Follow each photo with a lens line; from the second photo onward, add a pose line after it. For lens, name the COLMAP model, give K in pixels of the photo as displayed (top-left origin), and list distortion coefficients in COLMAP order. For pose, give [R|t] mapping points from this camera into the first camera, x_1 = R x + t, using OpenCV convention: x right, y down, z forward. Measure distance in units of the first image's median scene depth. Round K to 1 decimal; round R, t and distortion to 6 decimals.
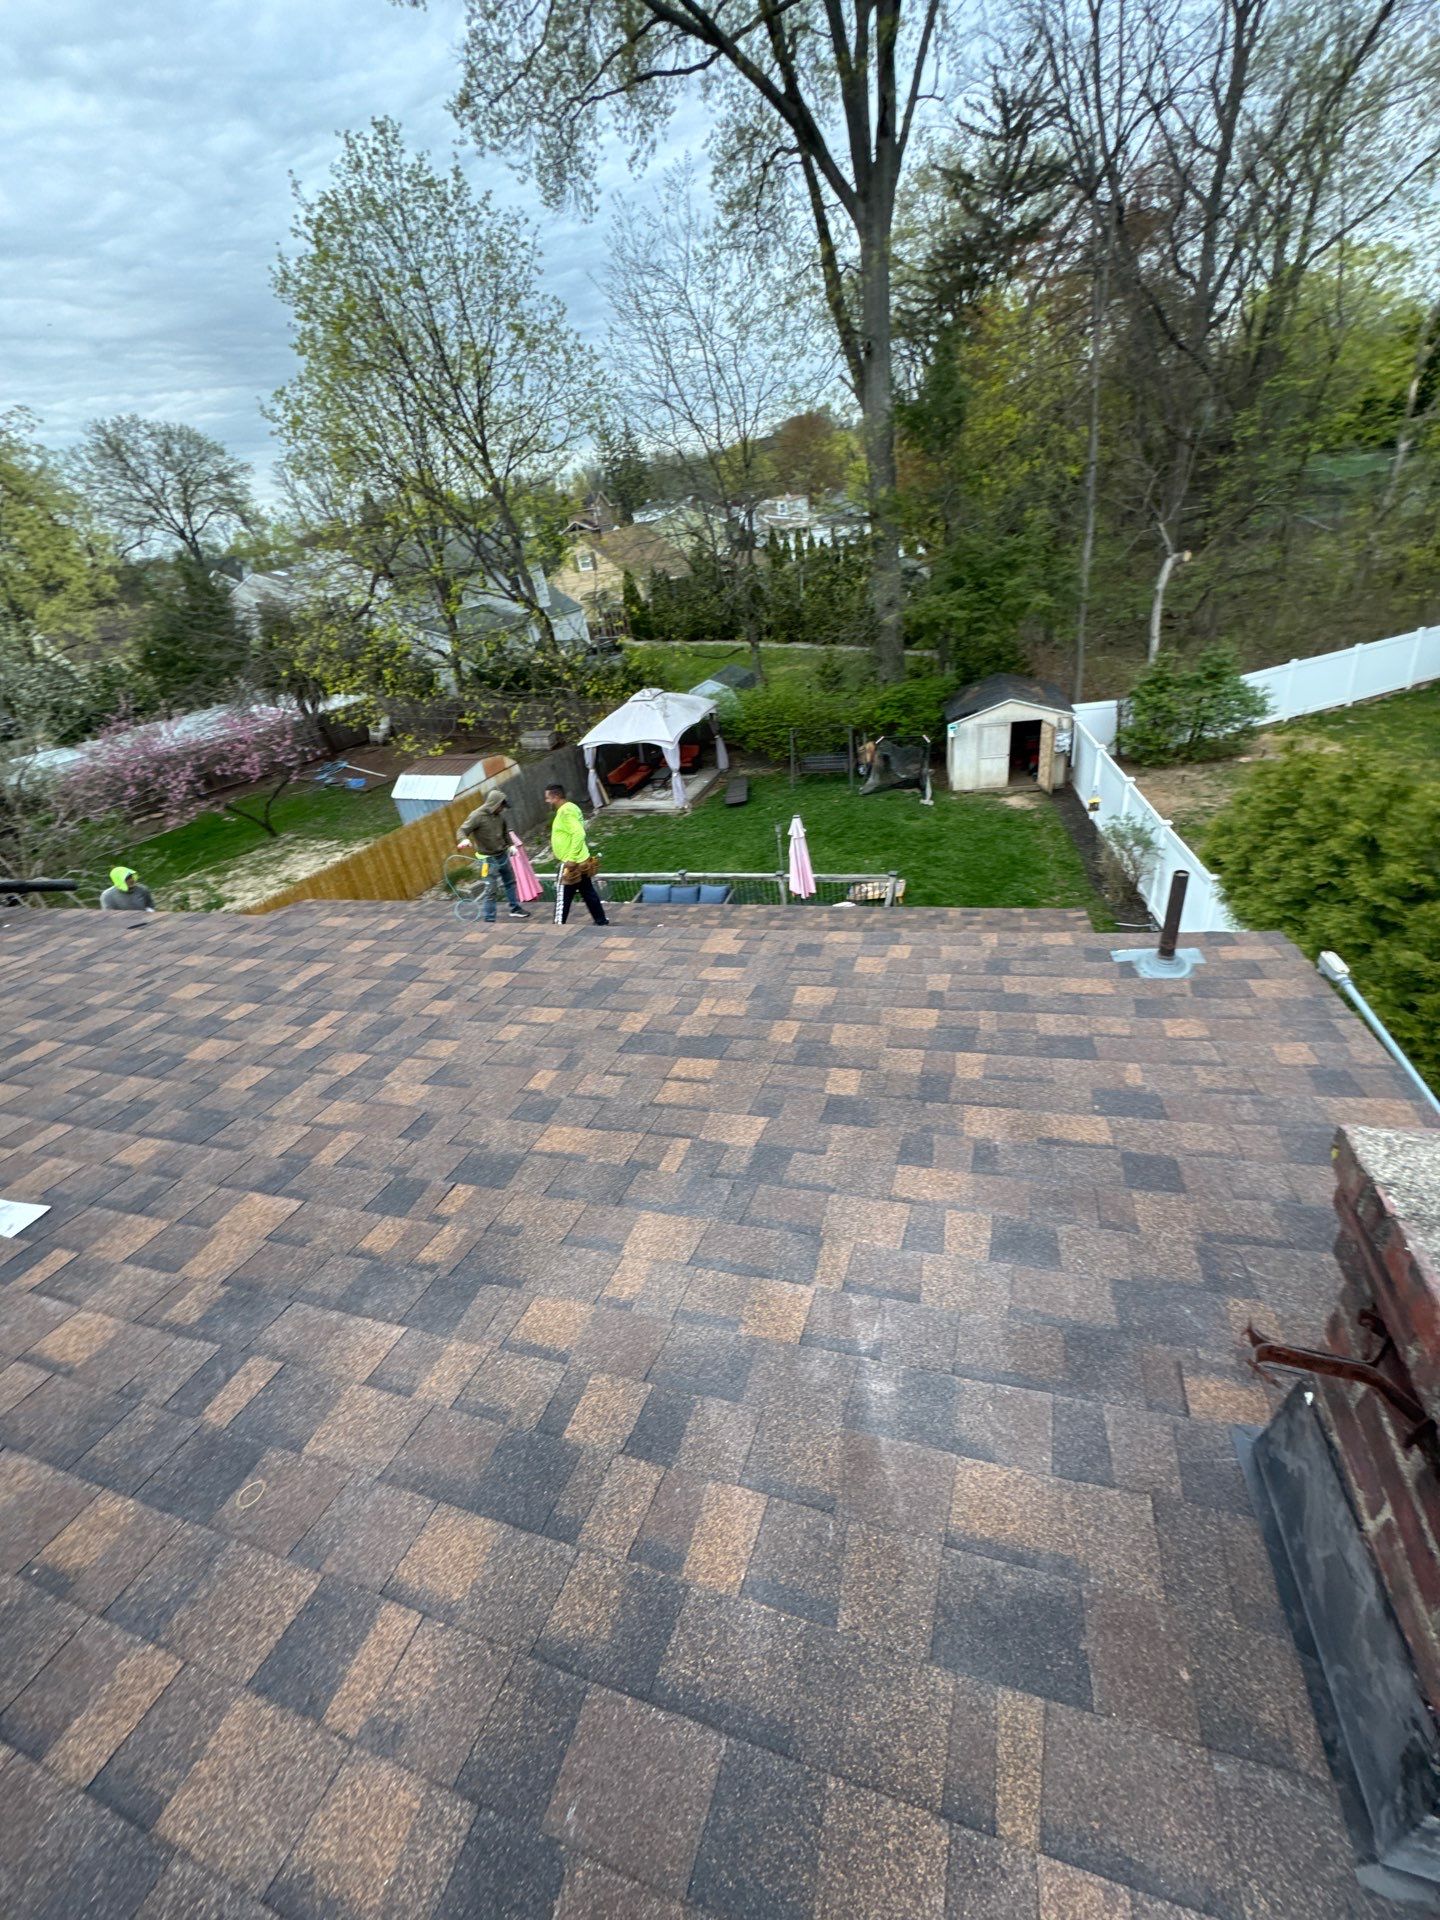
lens RADIAL K [[764.5, 0, 722.2], [0, 764.5, 961.6], [0, 0, 1]] dist [-0.002838, 0.000235]
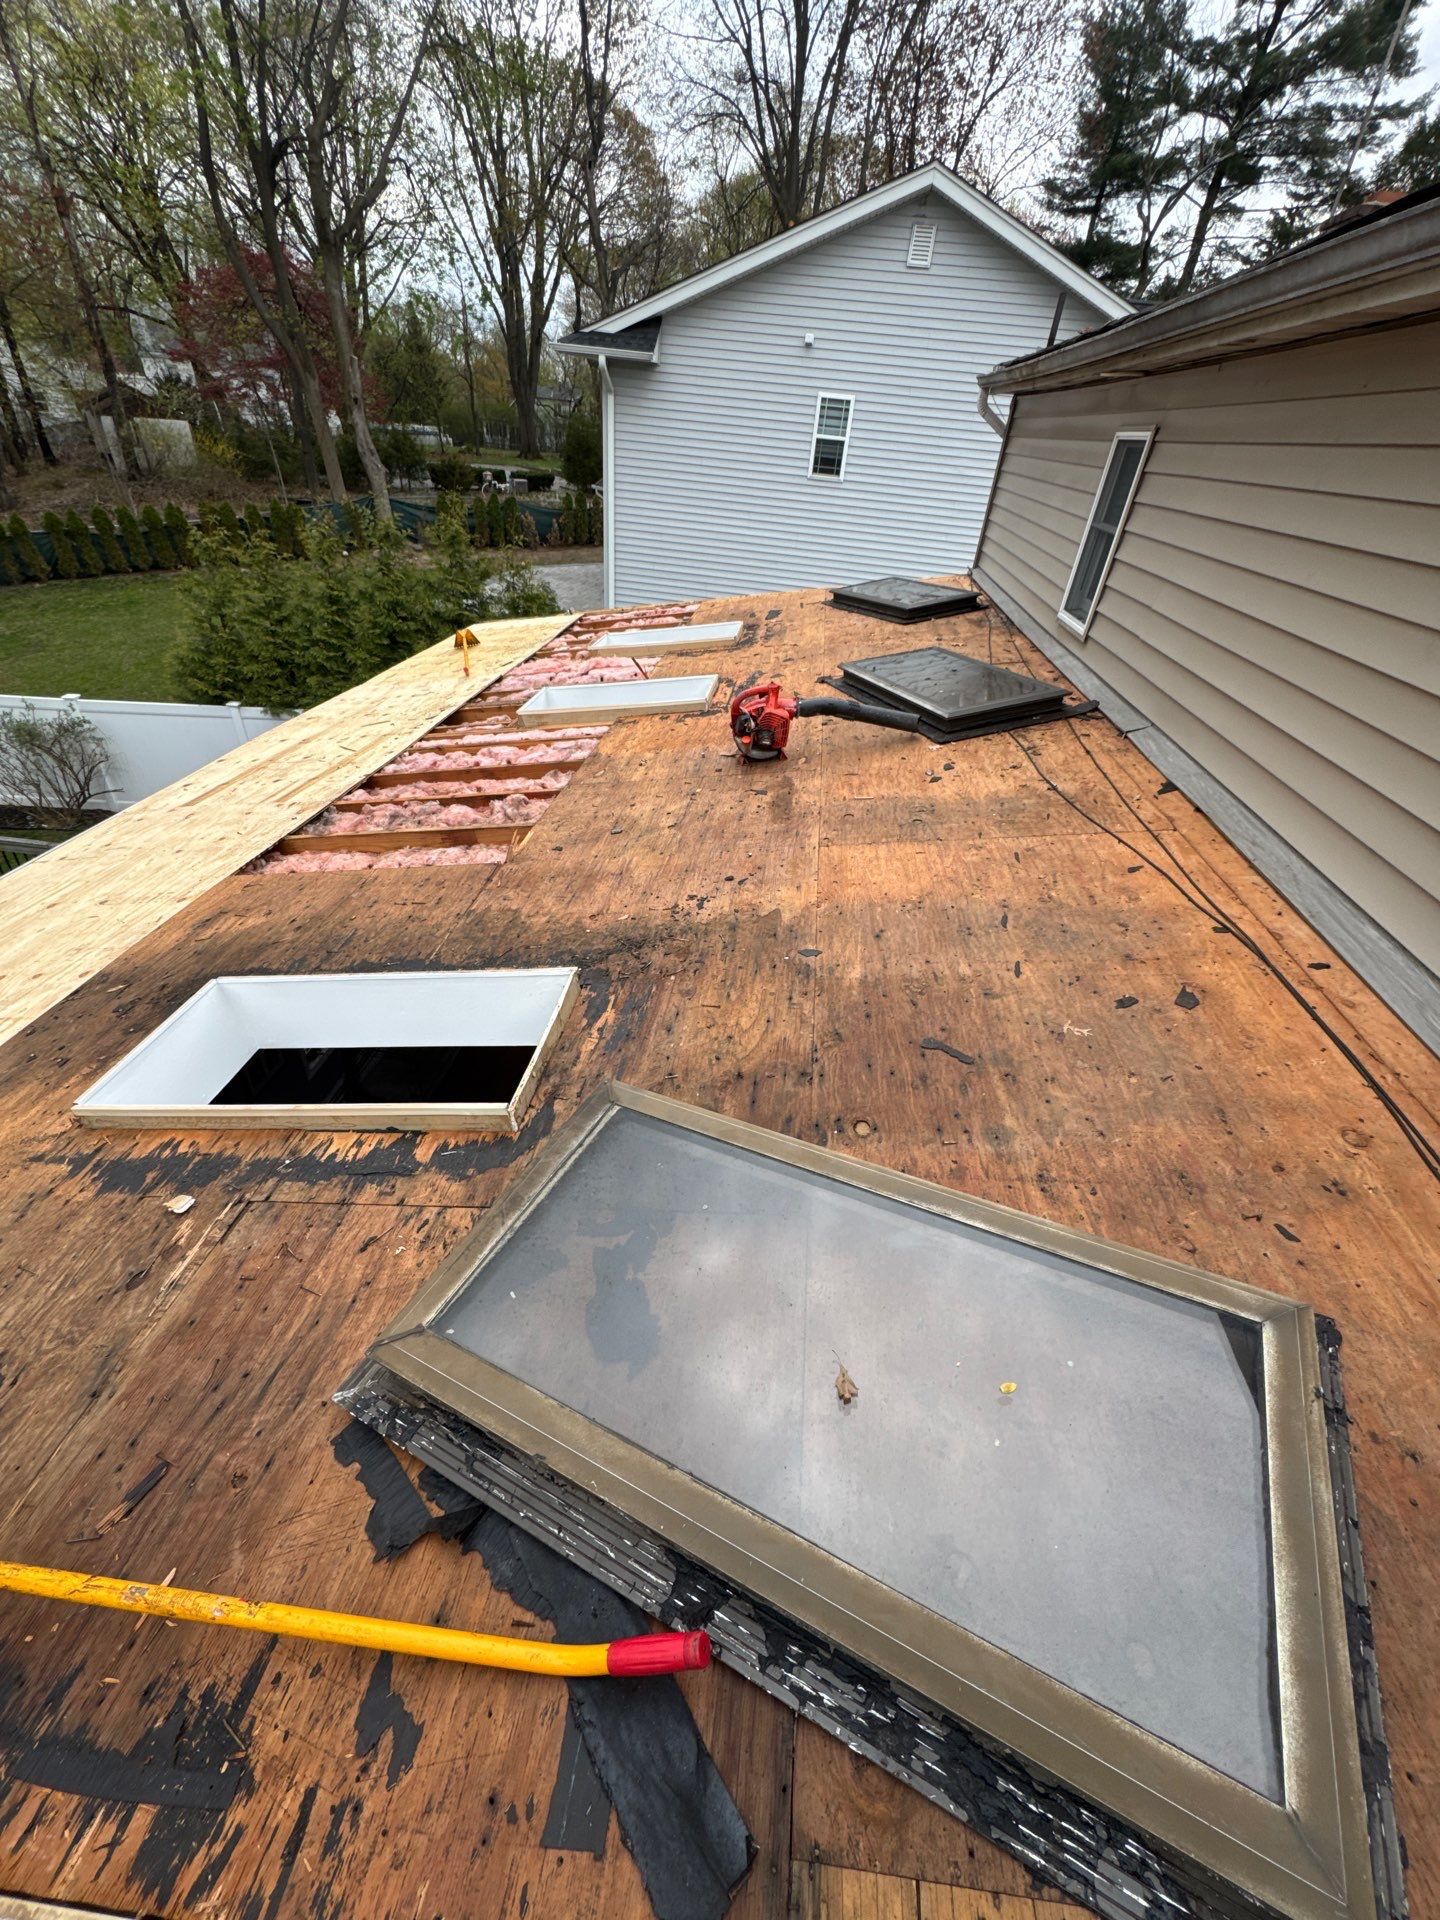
lens RADIAL K [[764.5, 0, 729.3], [0, 764.5, 957.7], [0, 0, 1]] dist [-0.002838, 0.000235]
pose [[-0.197024, -0.449877, 0.871087, -0.256378], [0.472158, 0.735137, 0.486458, -0.028254], [-0.859214, 0.507134, 0.067573, 0.322946]]
